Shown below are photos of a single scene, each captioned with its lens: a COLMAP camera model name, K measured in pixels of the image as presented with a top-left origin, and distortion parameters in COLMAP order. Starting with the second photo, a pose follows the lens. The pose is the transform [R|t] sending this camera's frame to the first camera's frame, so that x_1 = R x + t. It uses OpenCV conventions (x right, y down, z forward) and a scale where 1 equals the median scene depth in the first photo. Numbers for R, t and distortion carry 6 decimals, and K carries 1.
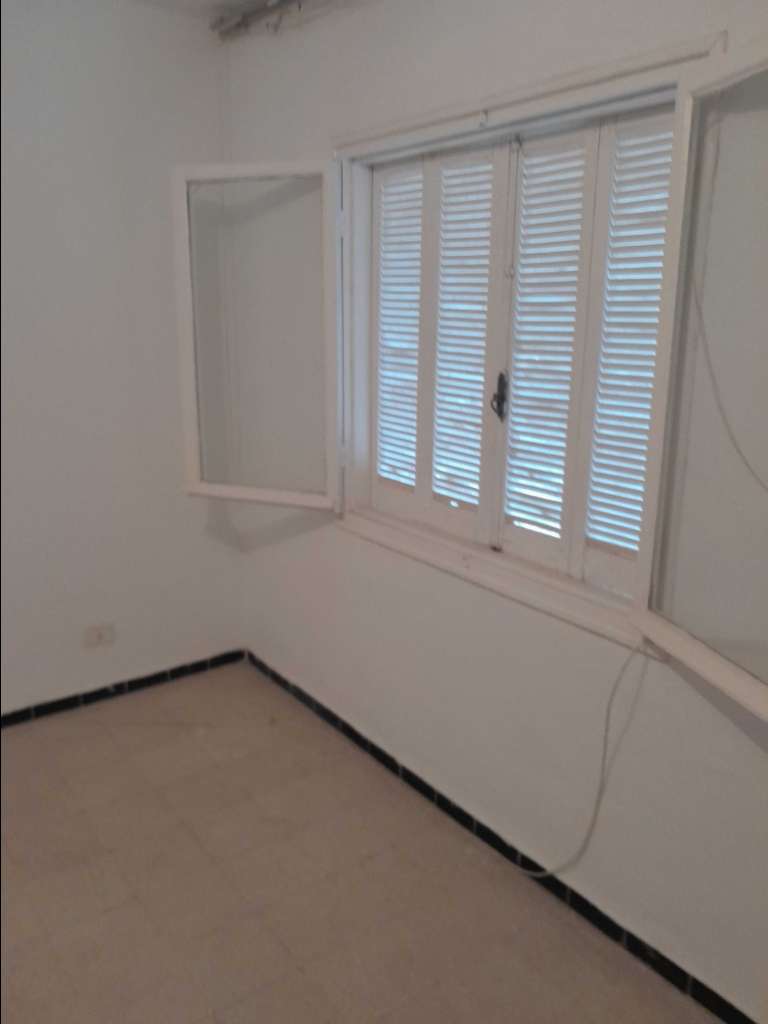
lens RADIAL K [[792.3, 0, 384.0], [0, 792.3, 512.0], [0, 0, 1]] dist [0.084837, -0.000664]
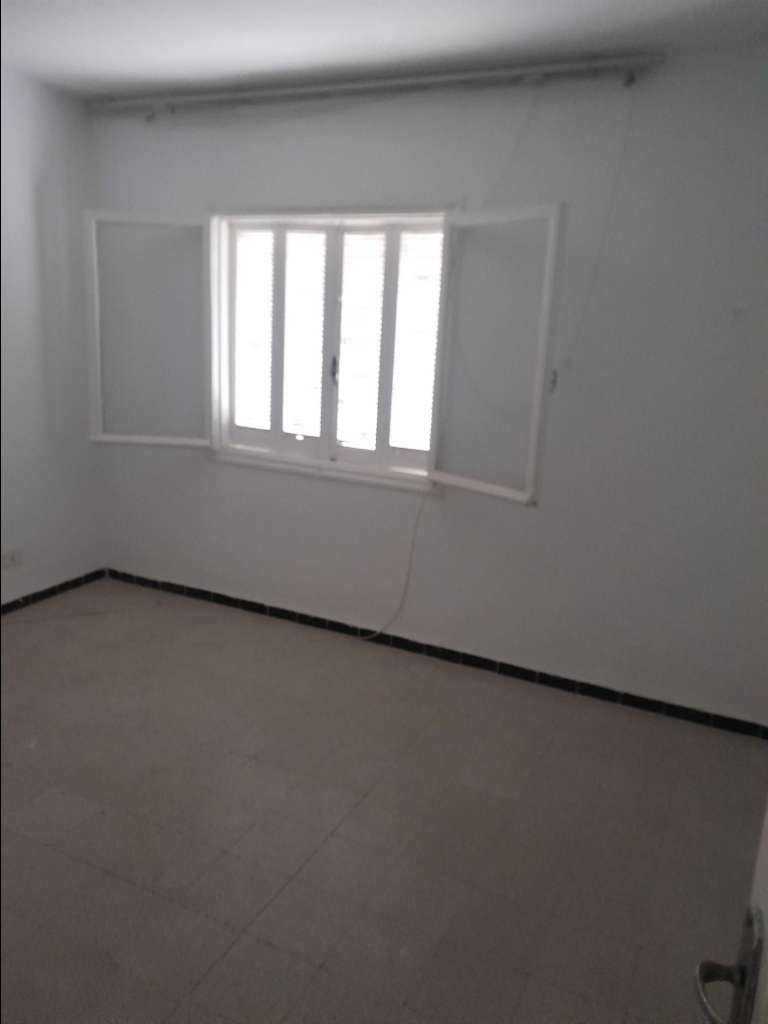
lens RADIAL K [[792.3, 0, 384.0], [0, 792.3, 512.0], [0, 0, 1]] dist [0.084837, -0.000664]
pose [[0.868660, -0.089731, 0.487214, -0.557083], [0.083364, 0.995912, 0.034788, 0.099447], [-0.488343, 0.010398, 0.872590, -0.506750]]
